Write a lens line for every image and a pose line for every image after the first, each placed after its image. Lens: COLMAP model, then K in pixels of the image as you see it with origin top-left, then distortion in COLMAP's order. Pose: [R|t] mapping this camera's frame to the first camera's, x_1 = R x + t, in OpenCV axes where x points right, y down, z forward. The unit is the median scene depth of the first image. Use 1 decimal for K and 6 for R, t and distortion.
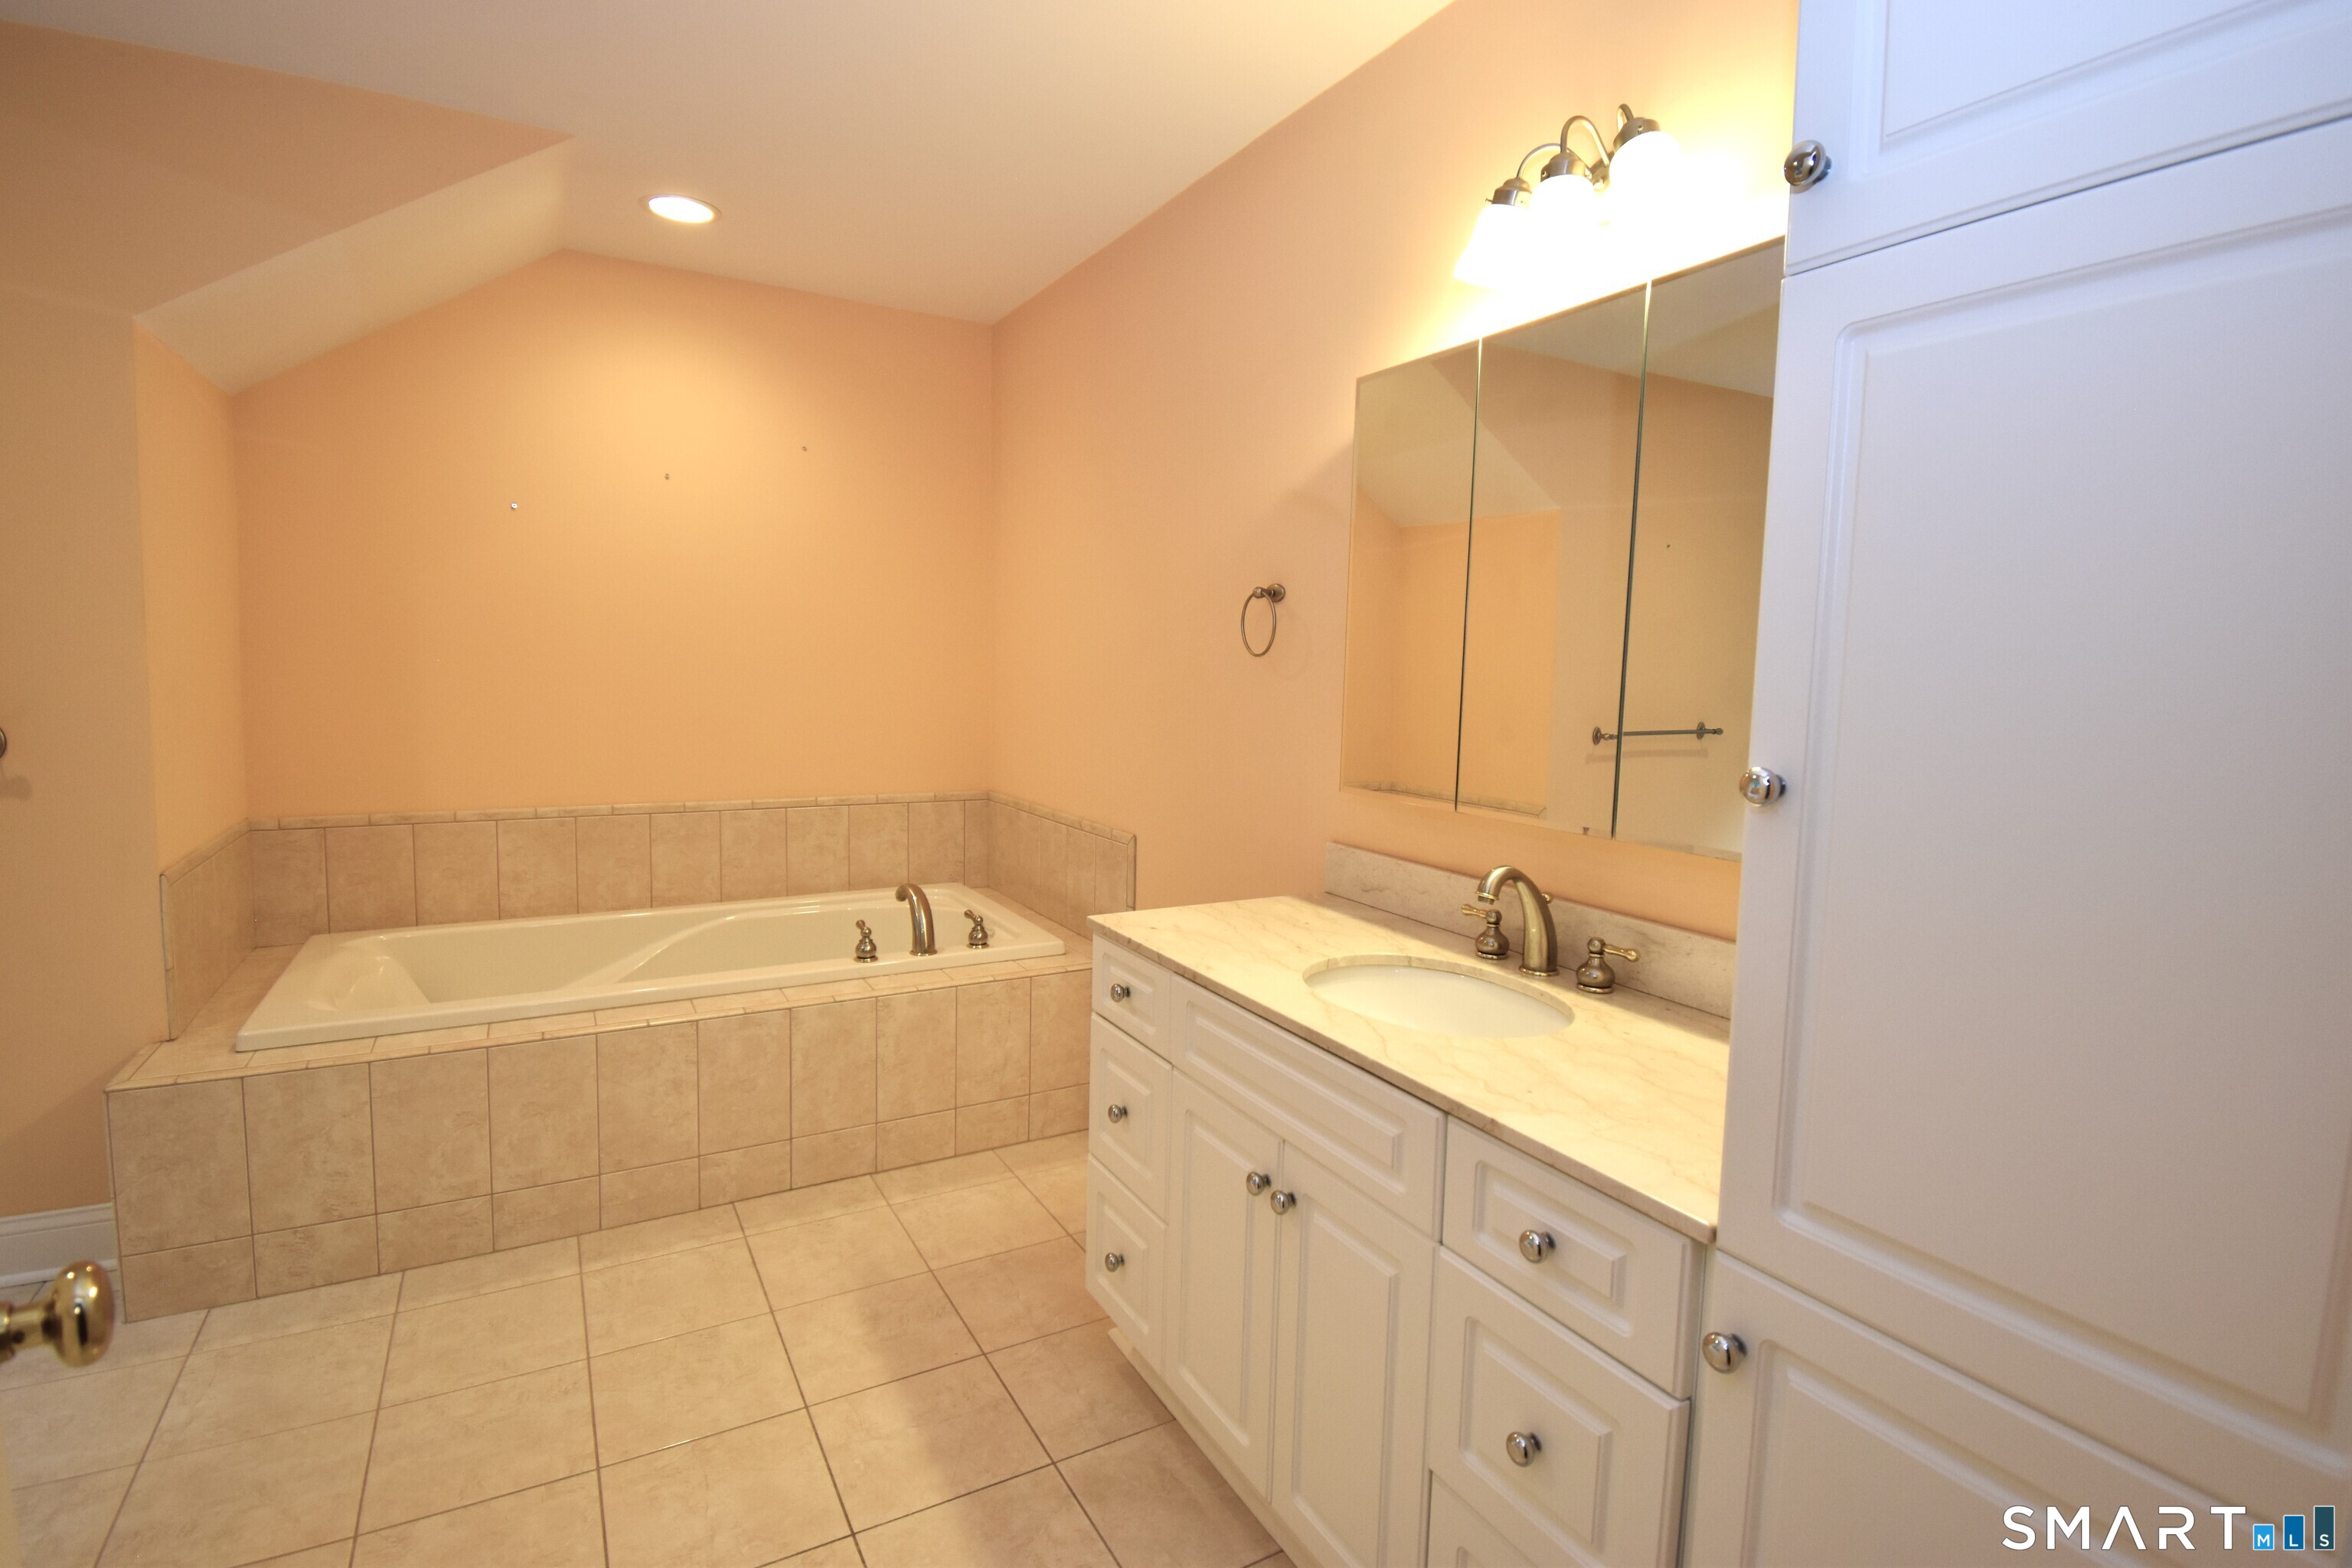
lens RADIAL K [[1111.6, 0, 1174.3], [0, 1111.6, 767.1], [0, 0, 1]] dist [0.021707, -0.029449]
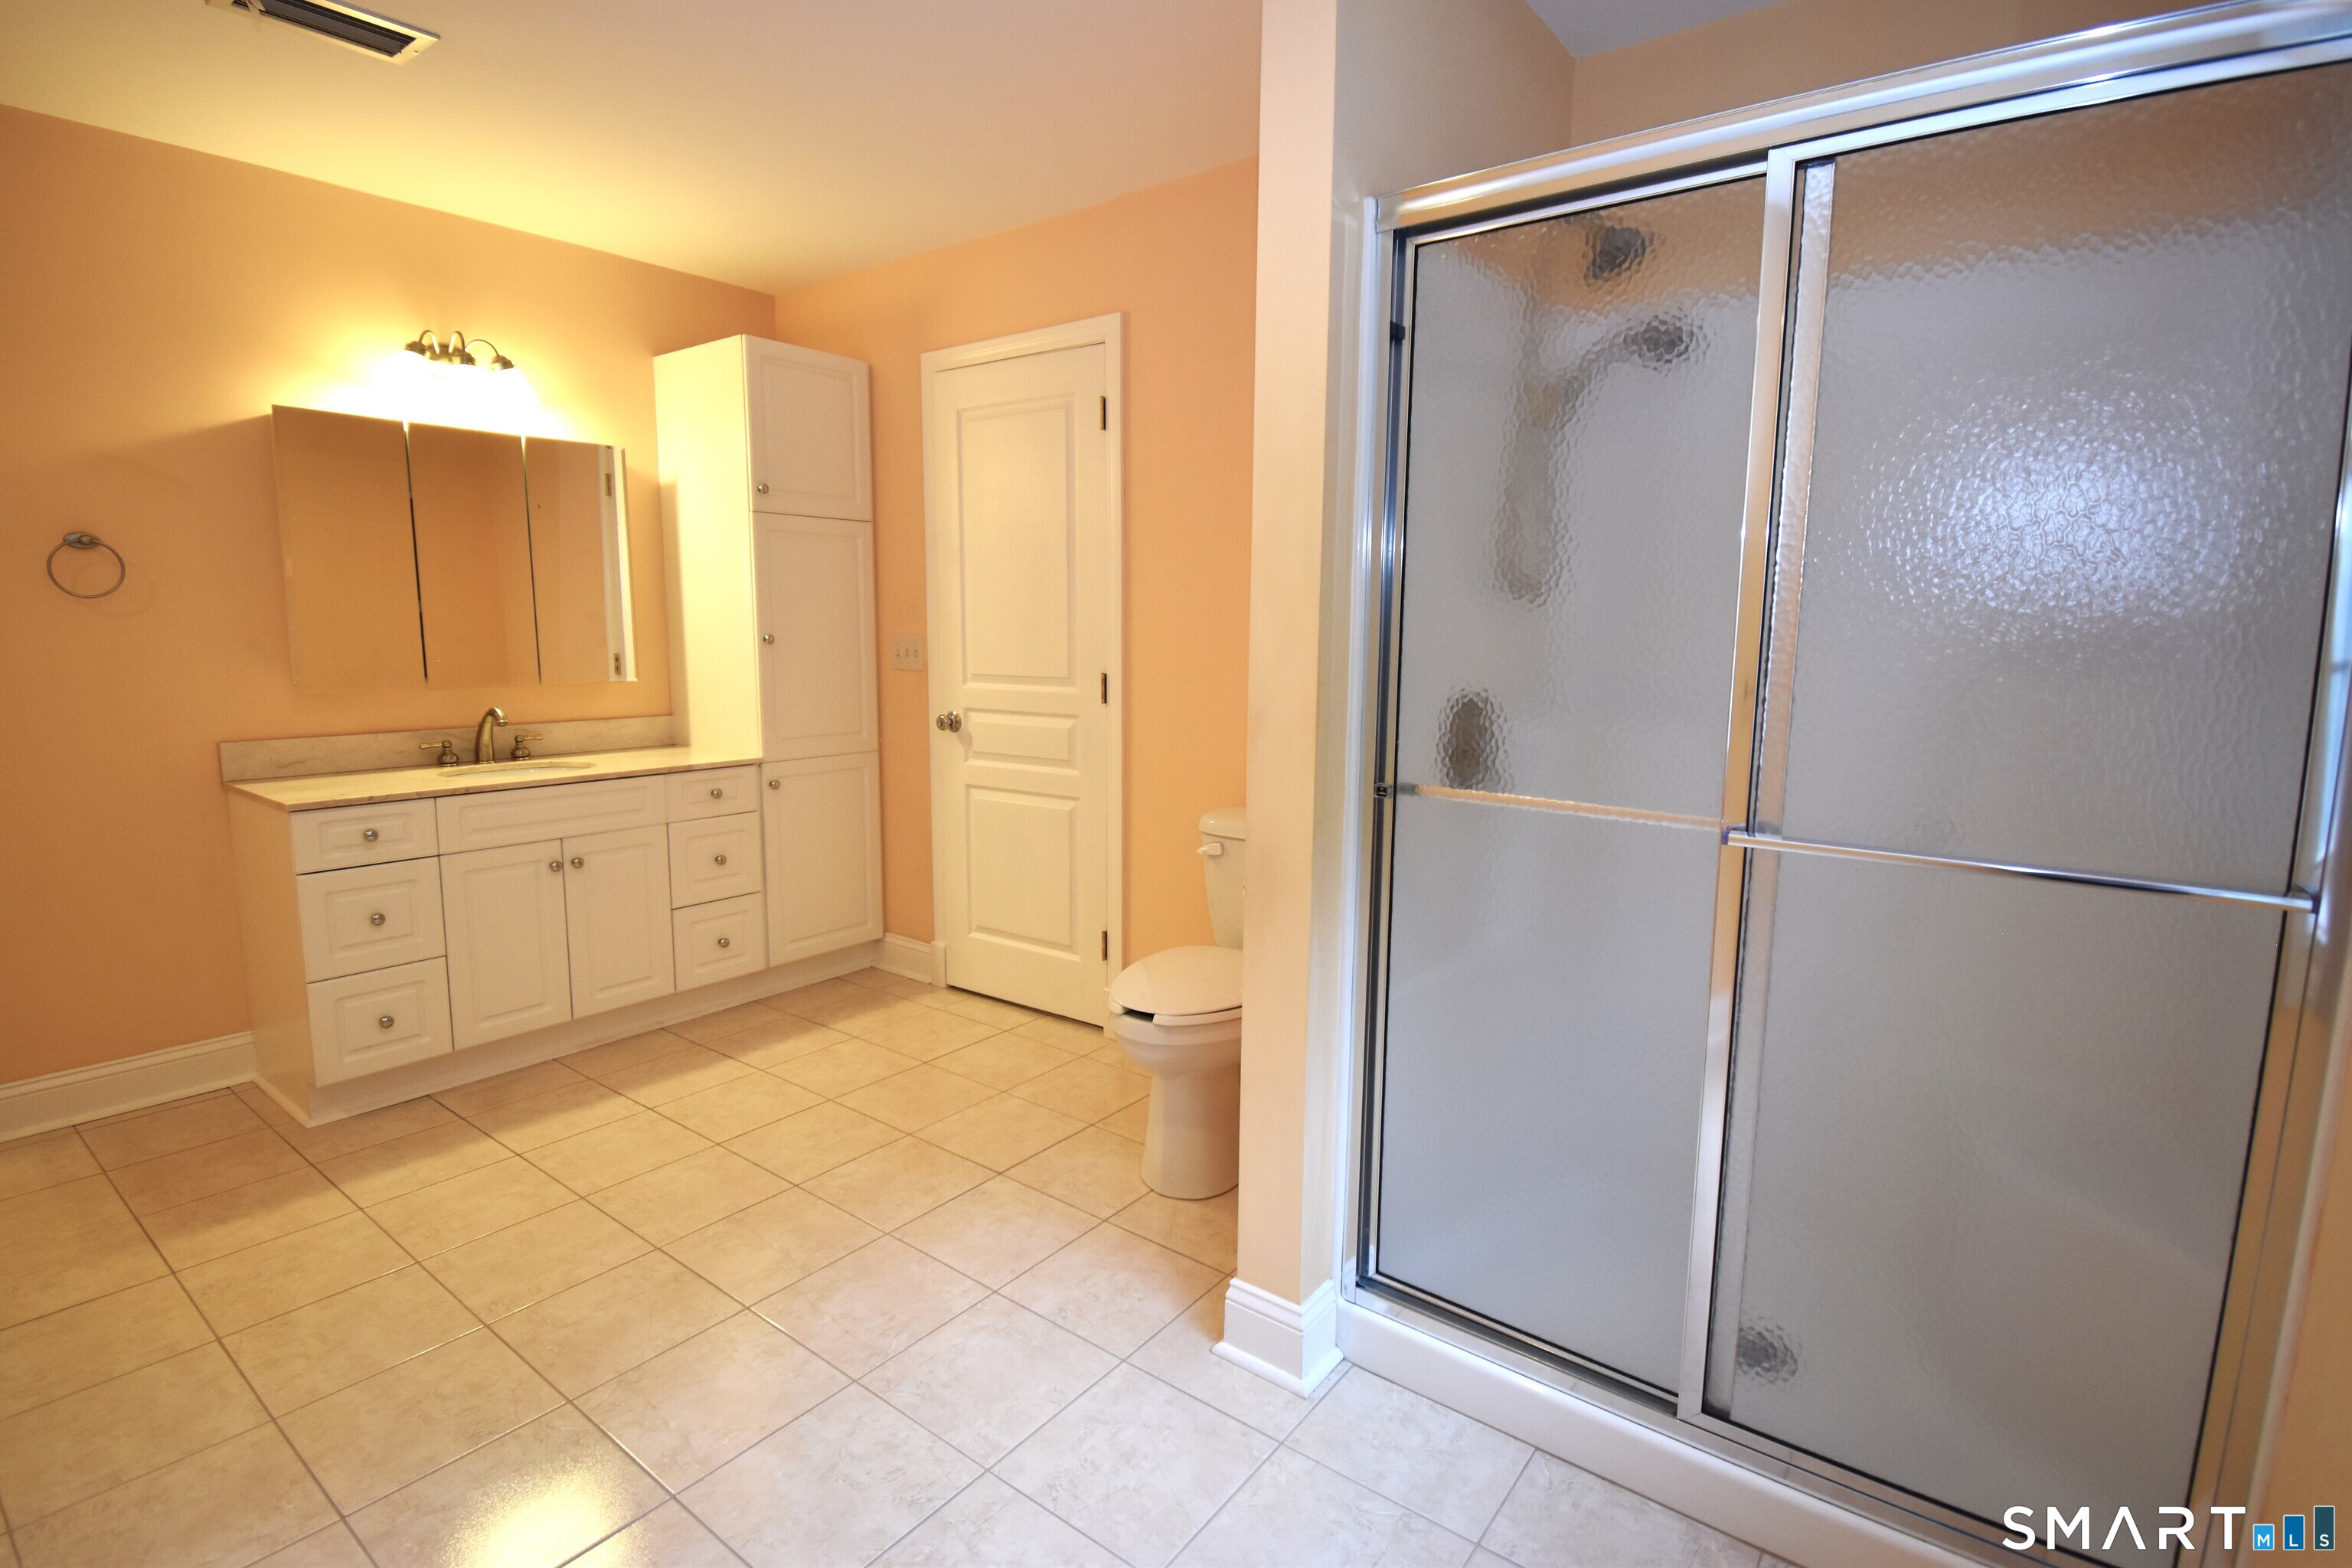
lens RADIAL K [[1111.6, 0, 1174.3], [0, 1111.6, 767.1], [0, 0, 1]] dist [0.021707, -0.029449]
pose [[-0.391657, -0.146337, 0.908400, -1.424823], [0.067343, 0.980065, 0.186916, -0.070000], [-0.917644, 0.134381, -0.373995, 0.458231]]
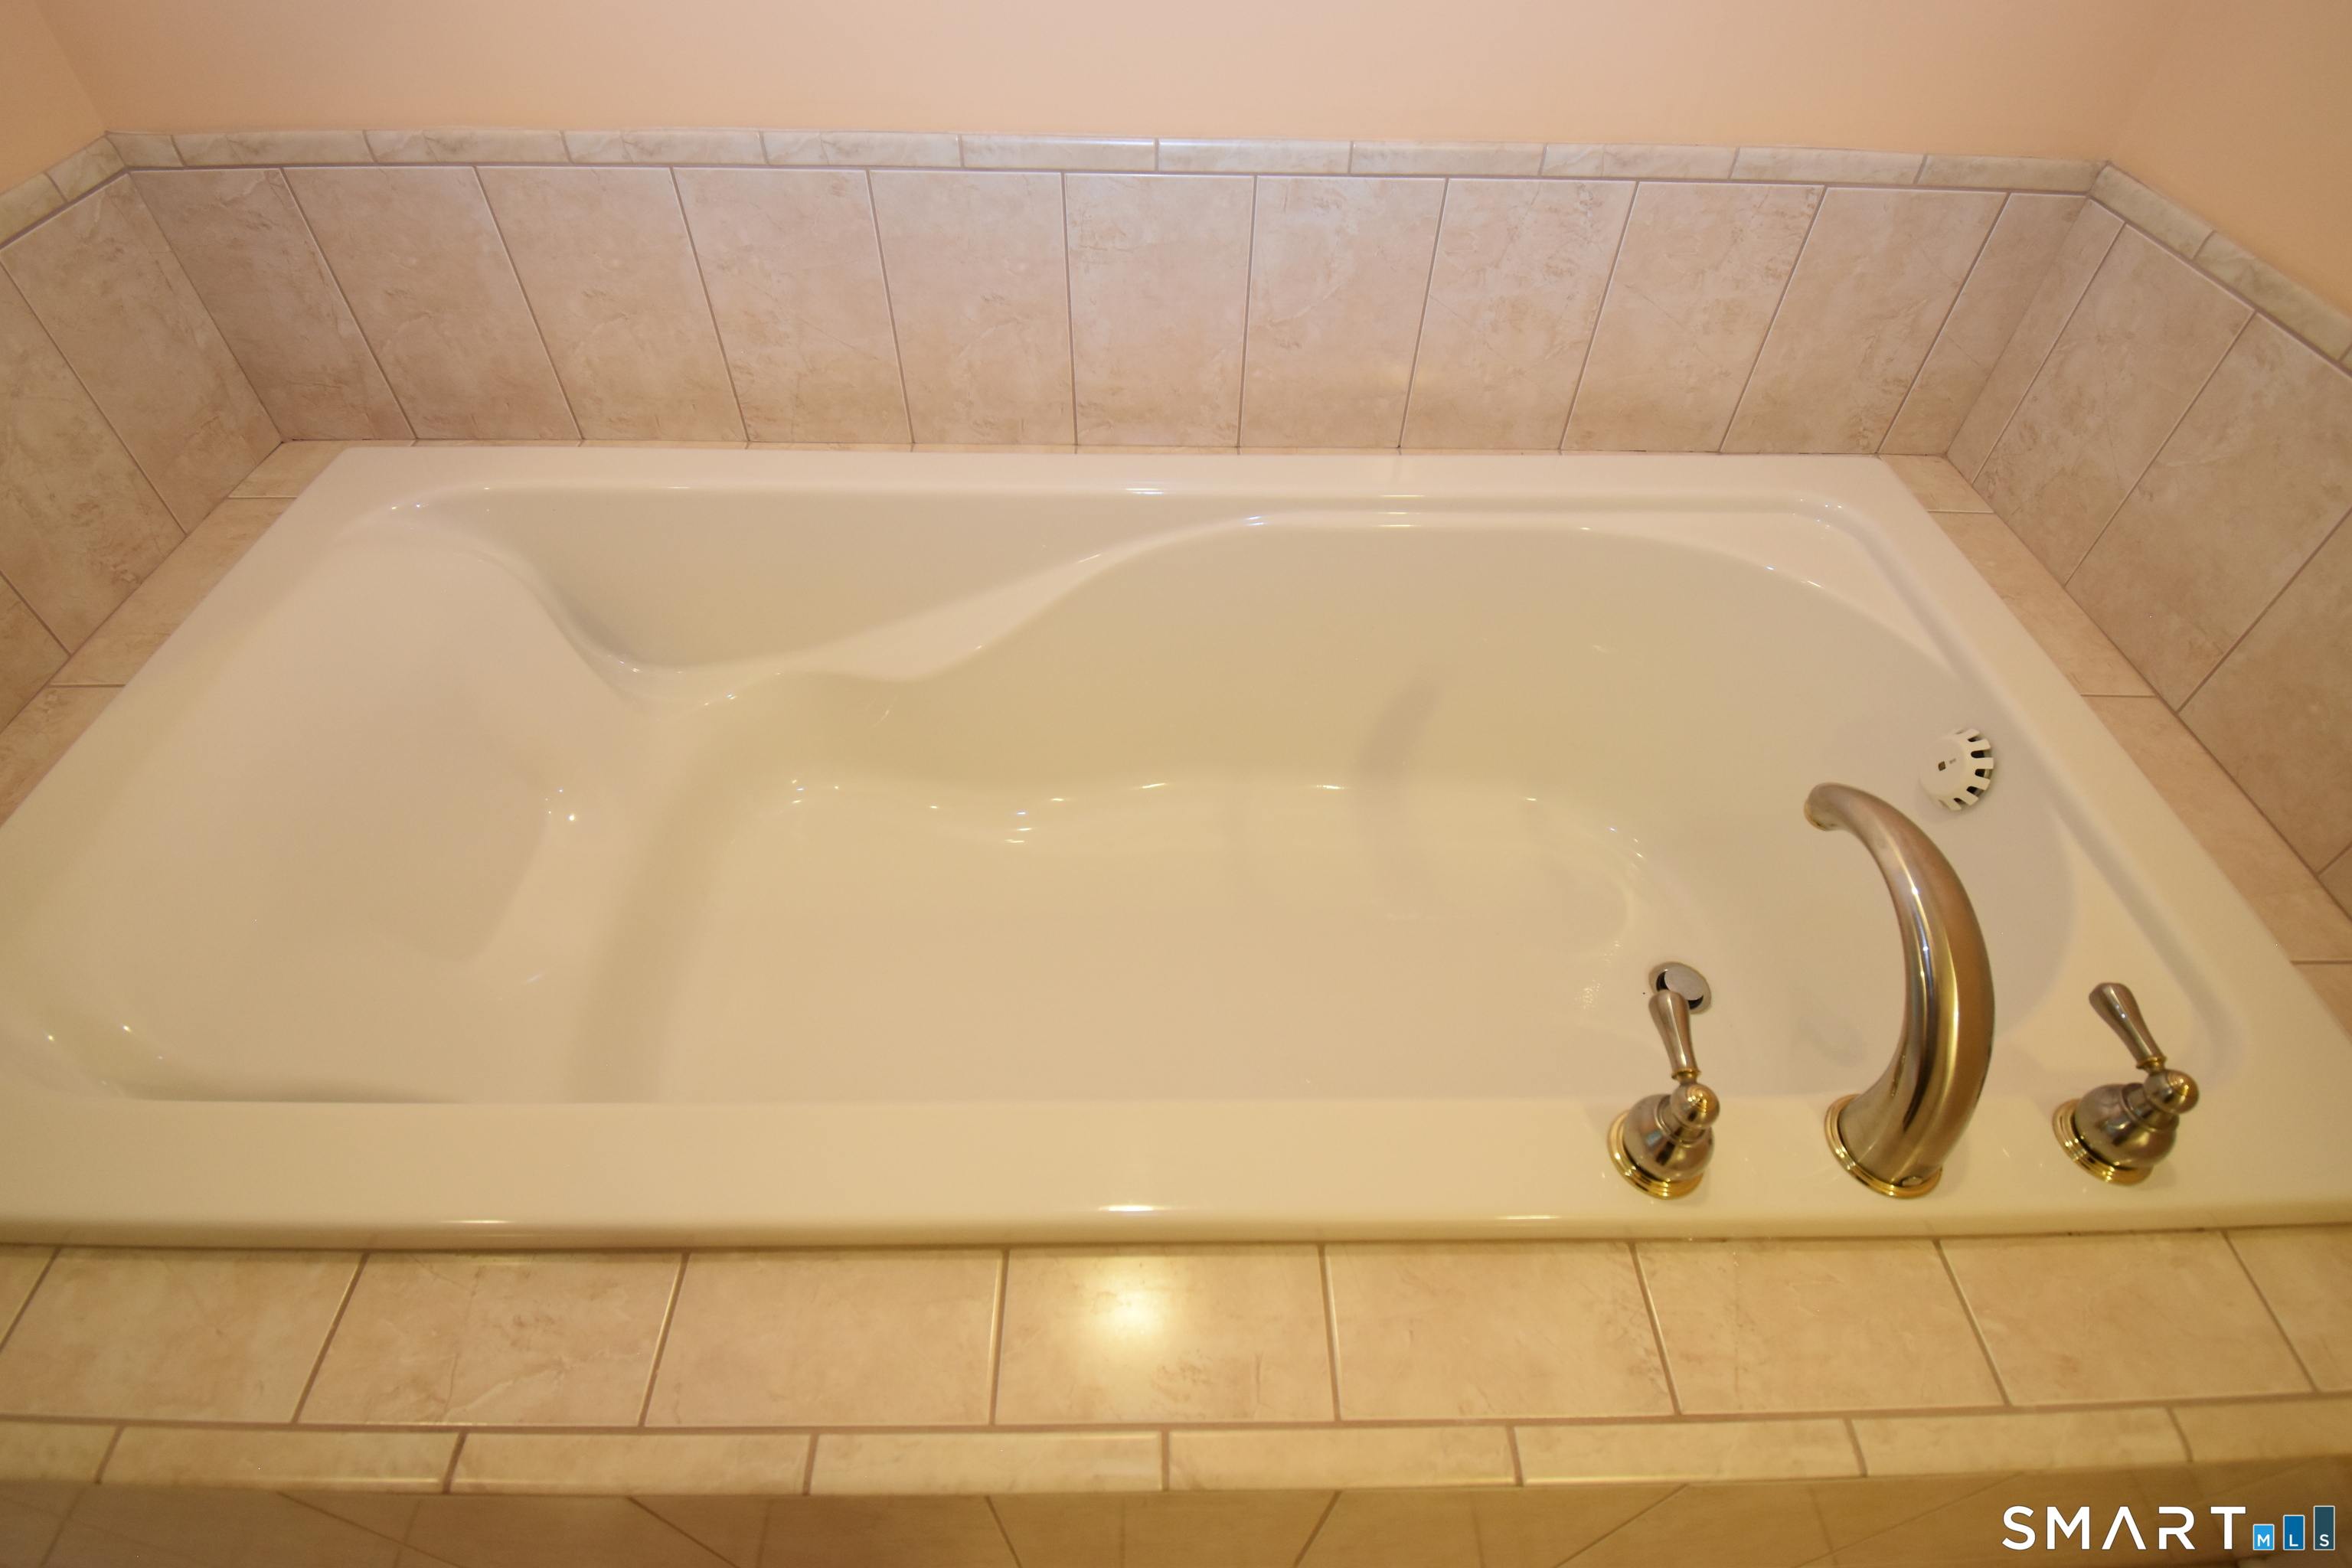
lens RADIAL K [[1111.6, 0, 1174.3], [0, 1111.6, 767.1], [0, 0, 1]] dist [0.021707, -0.029449]
pose [[0.874922, 0.345563, -0.339261, -0.390057], [-0.043721, 0.754076, 0.655330, -0.065966], [0.482287, -0.558530, 0.674866, 1.017398]]
